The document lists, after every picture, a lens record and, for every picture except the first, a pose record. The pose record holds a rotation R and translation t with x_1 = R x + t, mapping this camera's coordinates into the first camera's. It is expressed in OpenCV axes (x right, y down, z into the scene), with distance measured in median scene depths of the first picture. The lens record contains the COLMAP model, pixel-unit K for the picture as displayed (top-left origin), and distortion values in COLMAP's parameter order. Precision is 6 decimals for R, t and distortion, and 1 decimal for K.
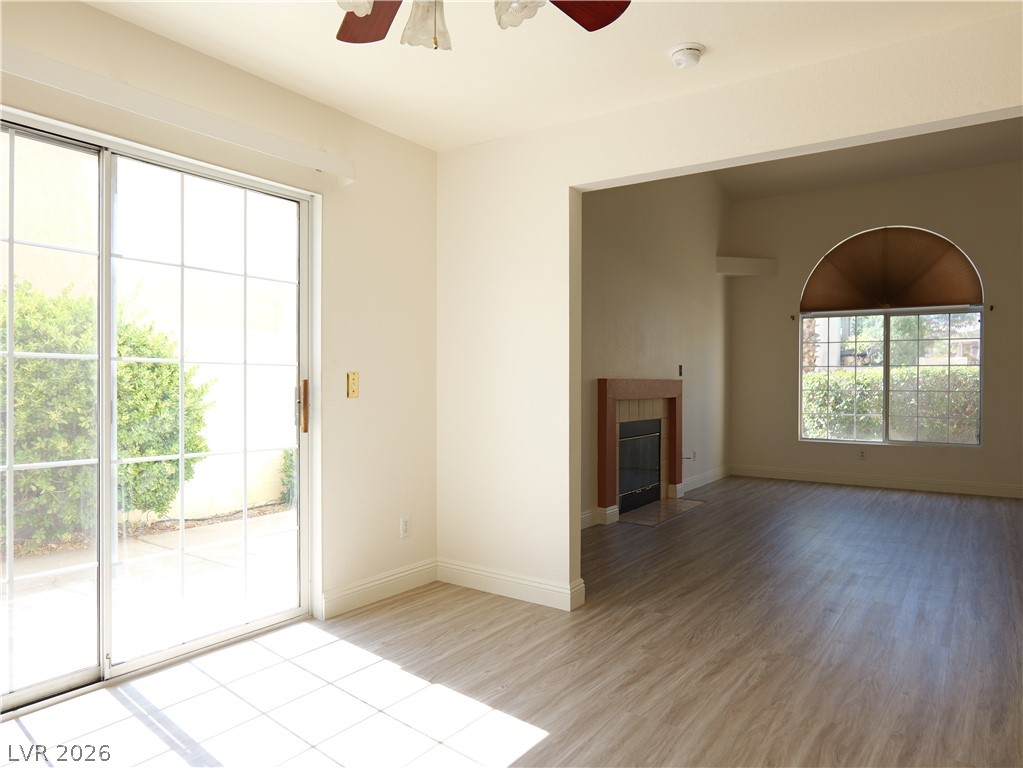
lens RADIAL K [[665.2, 0, 508.1], [0, 665.2, 391.3], [0, 0, 1]] dist [-0.024414, 0.007627]
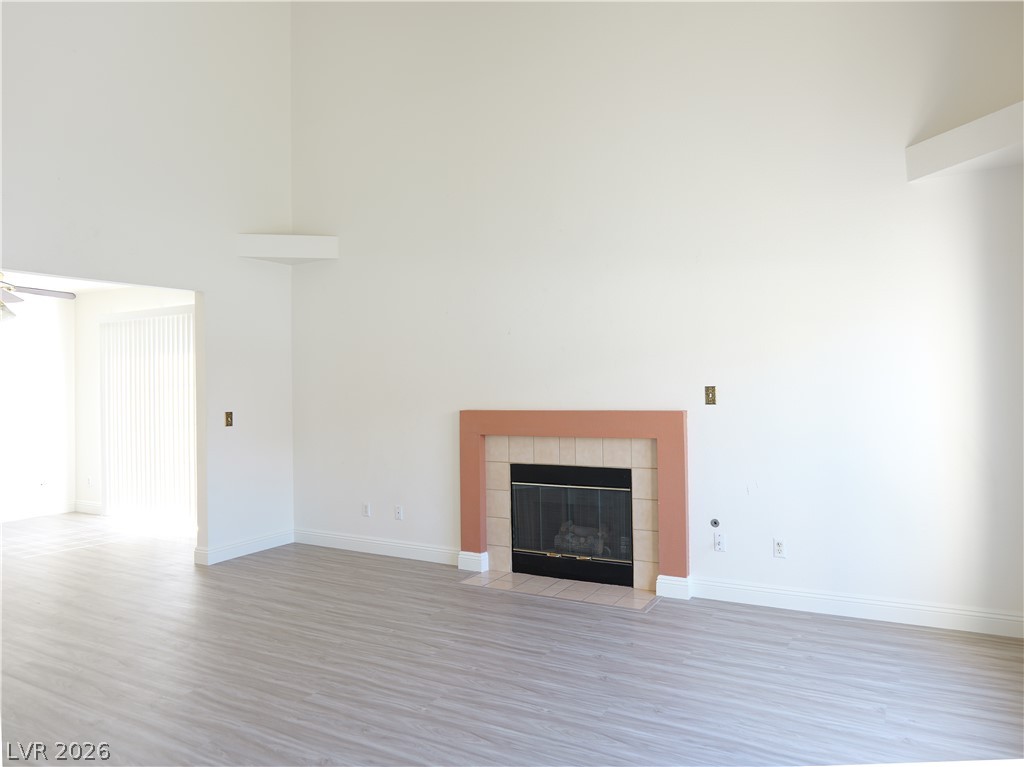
lens RADIAL K [[696.2, 0, 539.3], [0, 696.2, 386.8], [0, 0, 1]] dist [-0.025910, 0.002171]
pose [[0.120099, -0.005720, -0.992745, 0.901377], [0.004633, 0.999976, -0.005201, -0.037814], [0.992751, -0.003975, 0.120122, 0.798442]]
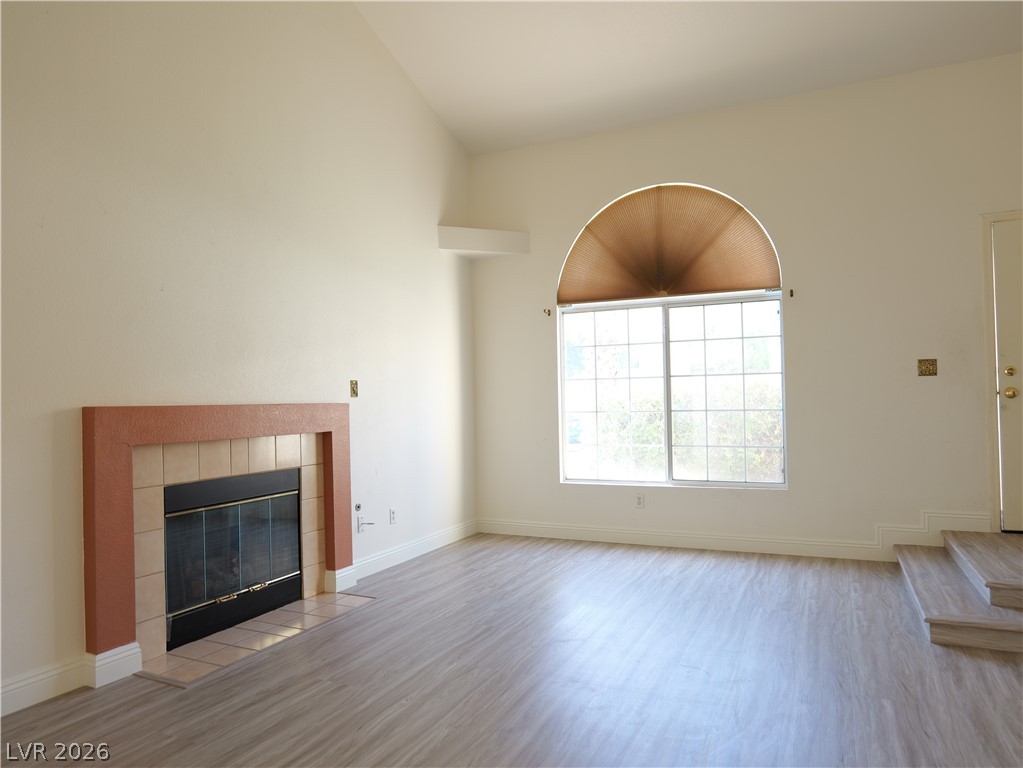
lens RADIAL K [[665.2, 0, 508.1], [0, 665.2, 391.3], [0, 0, 1]] dist [-0.024414, 0.007627]
pose [[0.985281, -0.019407, 0.169836, 0.308607], [0.024284, 0.999349, -0.026684, -0.007858], [-0.169207, 0.030416, 0.985111, 0.347037]]
